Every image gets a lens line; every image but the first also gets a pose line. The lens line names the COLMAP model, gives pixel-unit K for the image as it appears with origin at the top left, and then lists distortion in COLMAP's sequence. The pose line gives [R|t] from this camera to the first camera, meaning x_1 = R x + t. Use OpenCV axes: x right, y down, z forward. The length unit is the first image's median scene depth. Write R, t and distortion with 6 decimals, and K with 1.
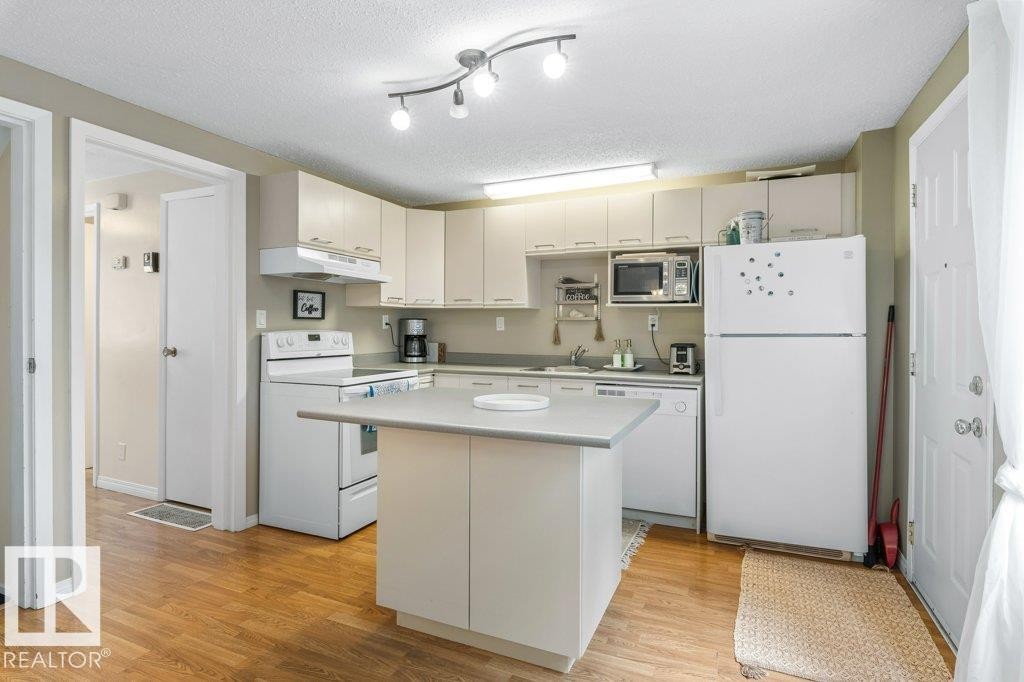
lens RADIAL K [[498.0, 0, 515.1], [0, 498.0, 328.9], [0, 0, 1]] dist [-0.001495, -0.000210]
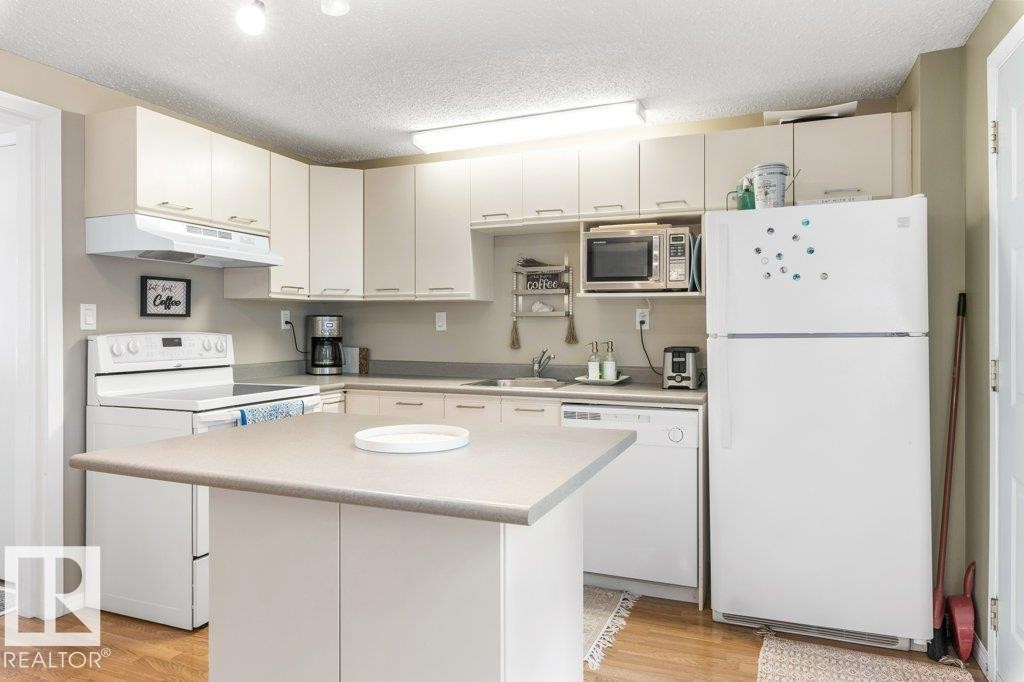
lens RADIAL K [[612.4, 0, 511.5], [0, 612.4, 326.8], [0, 0, 1]] dist [0.000494, -0.000672]
pose [[0.999595, -0.005762, 0.027880, 0.065839], [0.005802, 0.999982, -0.001370, -0.000604], [-0.027872, 0.001531, 0.999610, 0.109812]]
